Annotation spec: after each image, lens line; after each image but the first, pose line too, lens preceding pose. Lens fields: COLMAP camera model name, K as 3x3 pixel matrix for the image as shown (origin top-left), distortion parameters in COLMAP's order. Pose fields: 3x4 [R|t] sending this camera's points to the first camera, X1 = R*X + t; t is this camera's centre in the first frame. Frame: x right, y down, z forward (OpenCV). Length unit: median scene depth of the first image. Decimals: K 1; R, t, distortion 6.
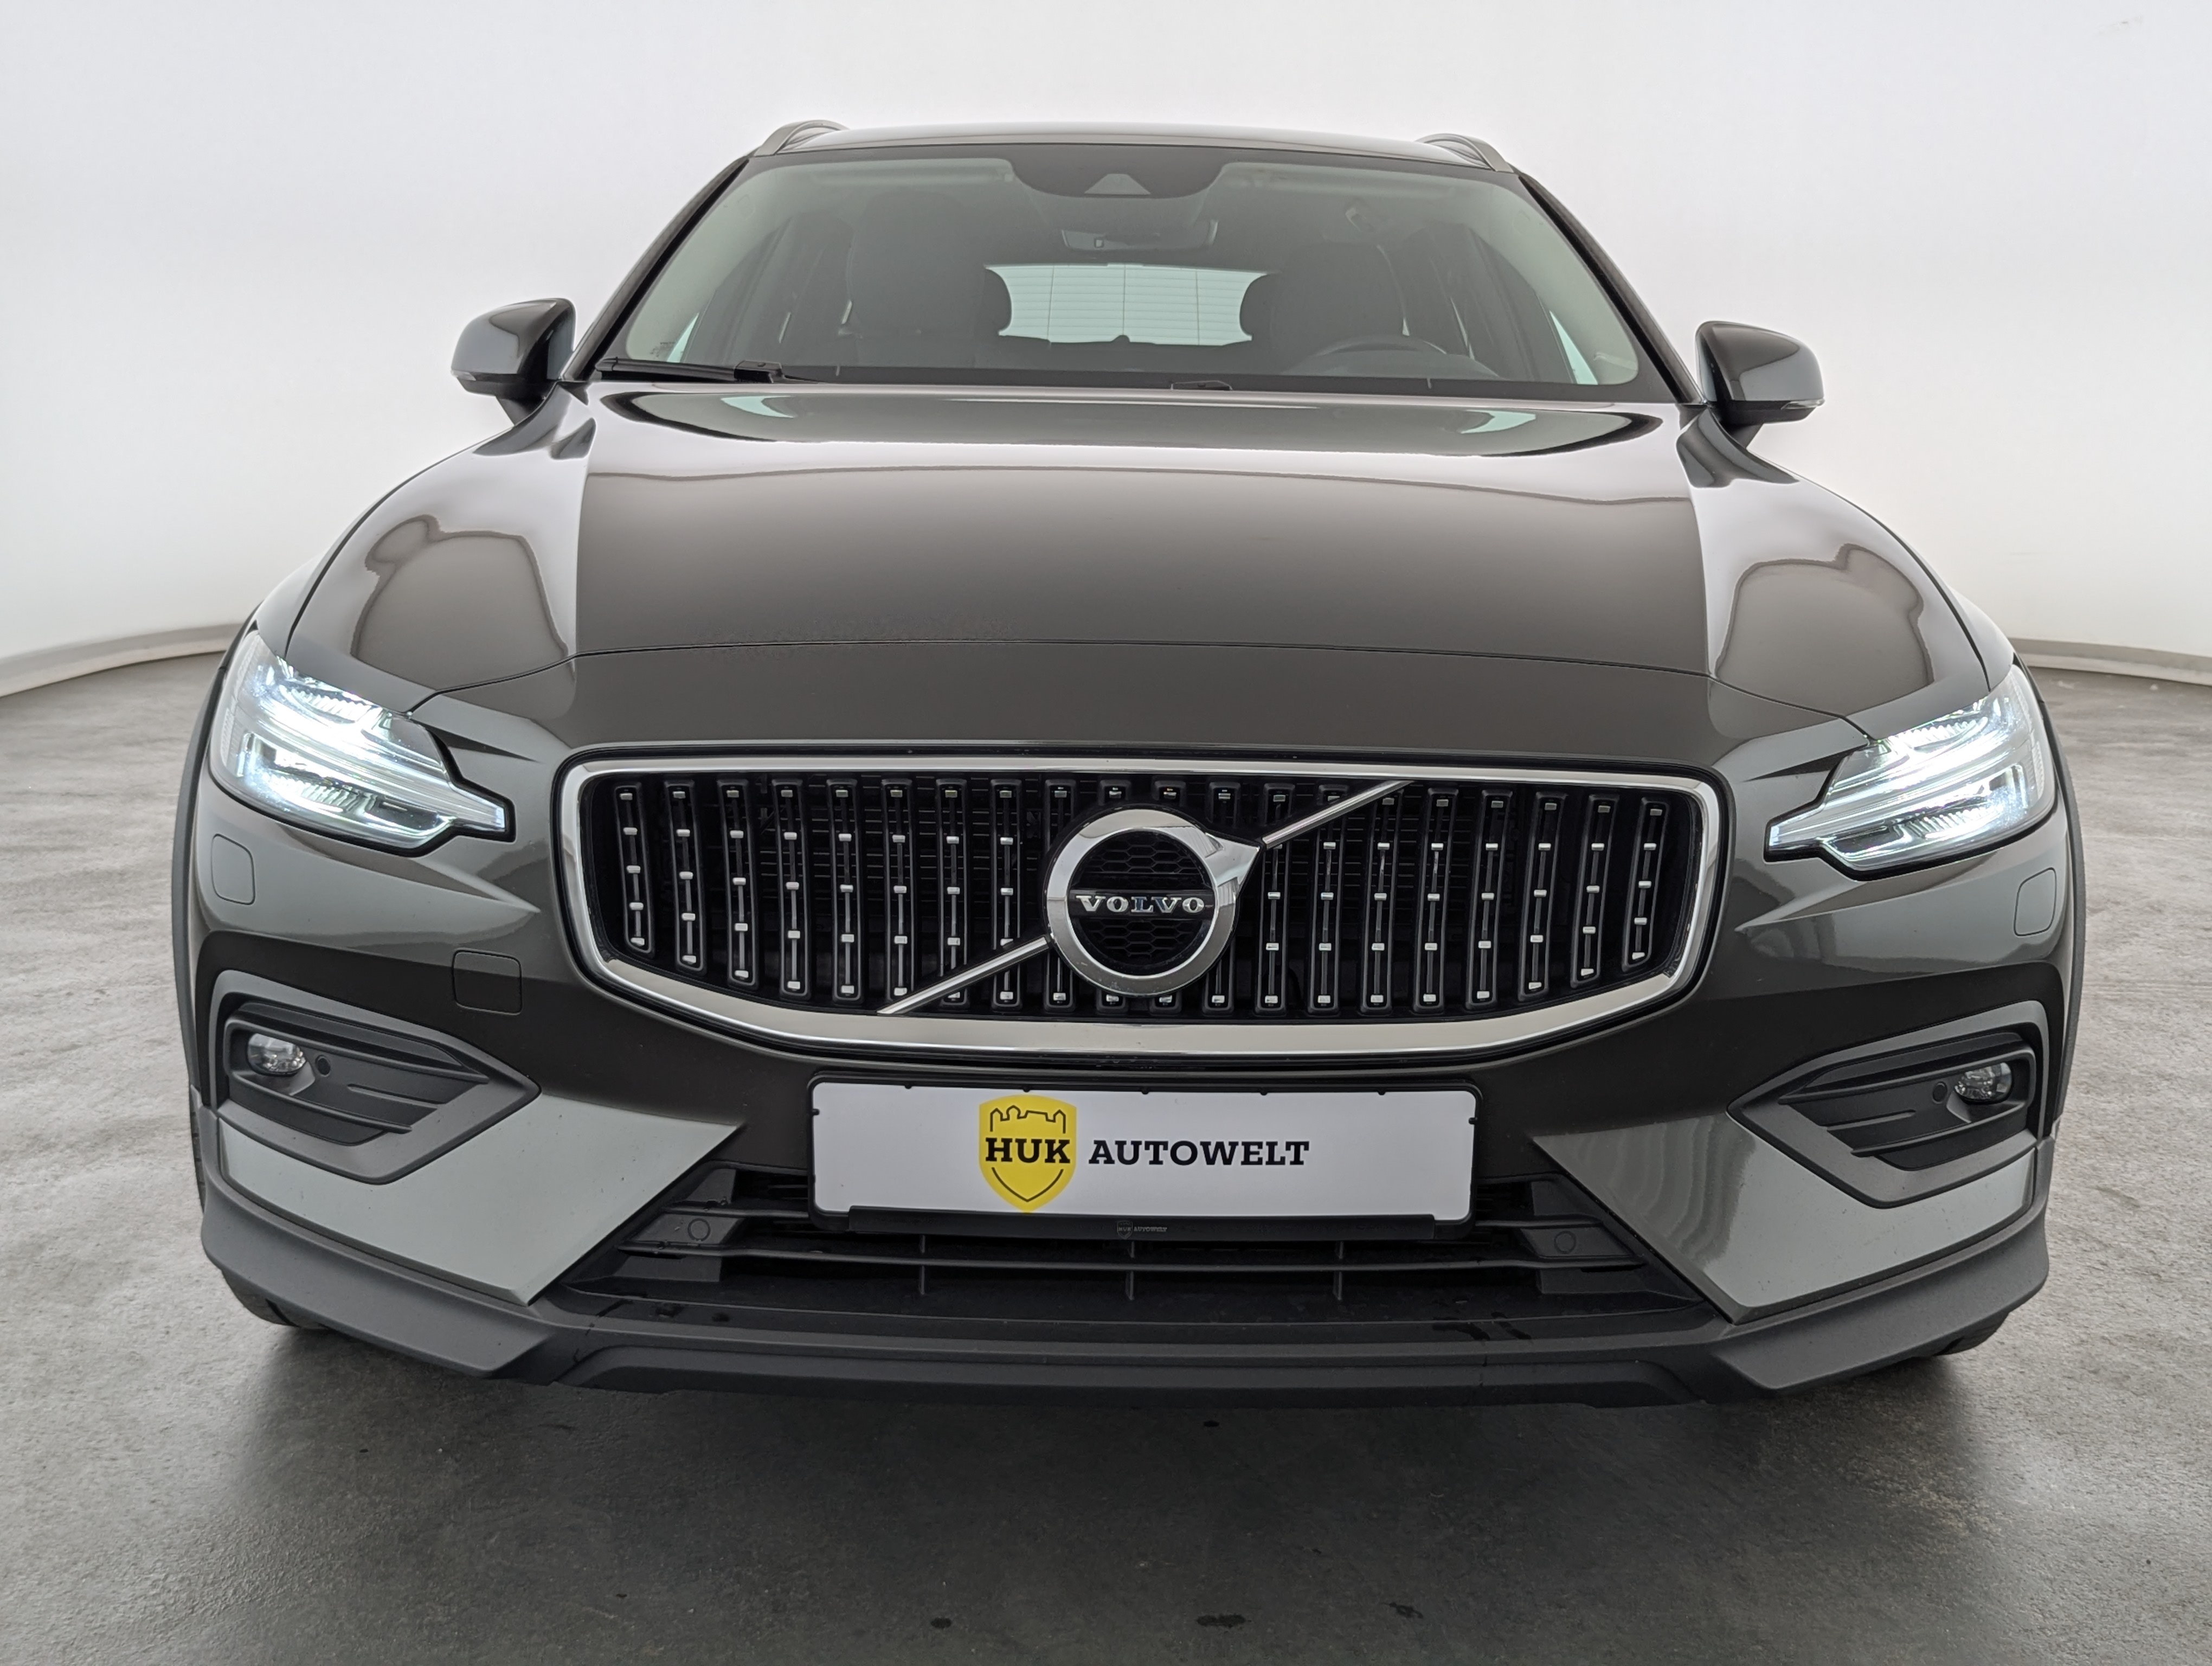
lens RADIAL K [[2183.9, 0, 1107.9], [0, 2183.9, 777.5], [0, 0, 1]] dist [0.051252, -0.061496]
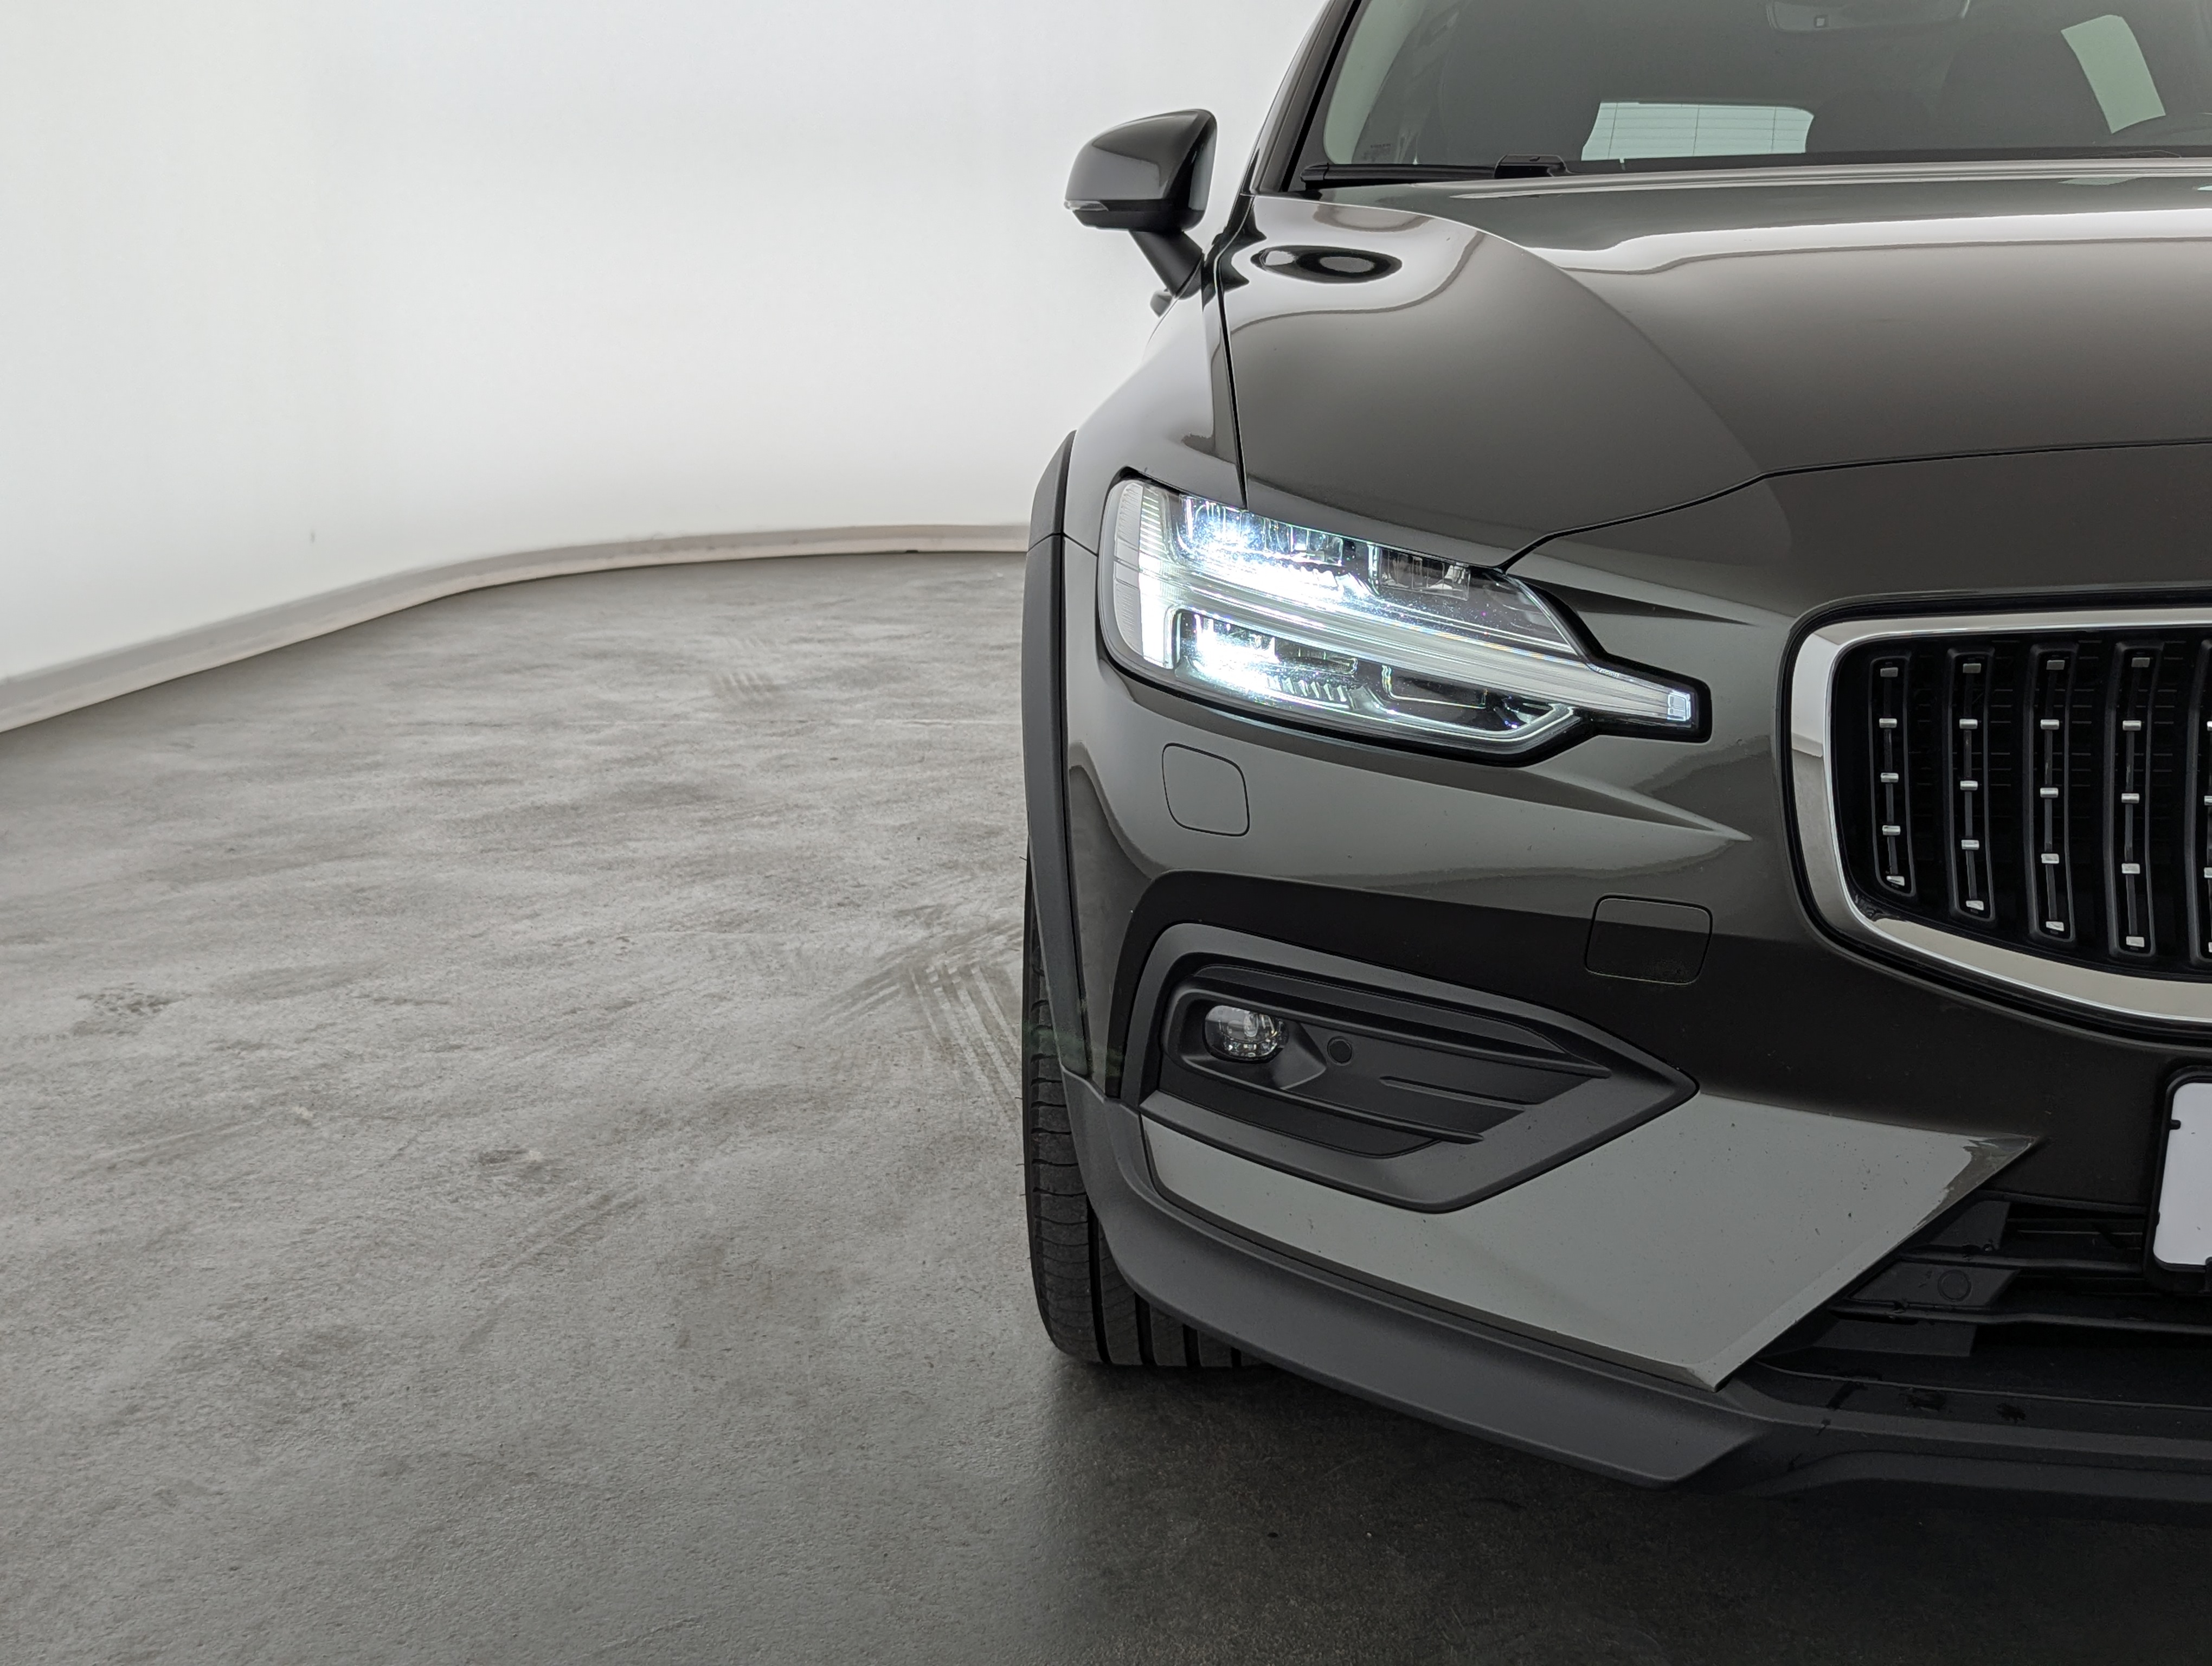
lens RADIAL K [[2183.9, 0, 1107.9], [0, 2183.9, 777.5], [0, 0, 1]] dist [0.051252, -0.061496]
pose [[0.997436, -0.015041, -0.069963, -0.394589], [0.017303, 0.999344, 0.031825, 0.014731], [0.069439, -0.032954, 0.997042, 0.270168]]
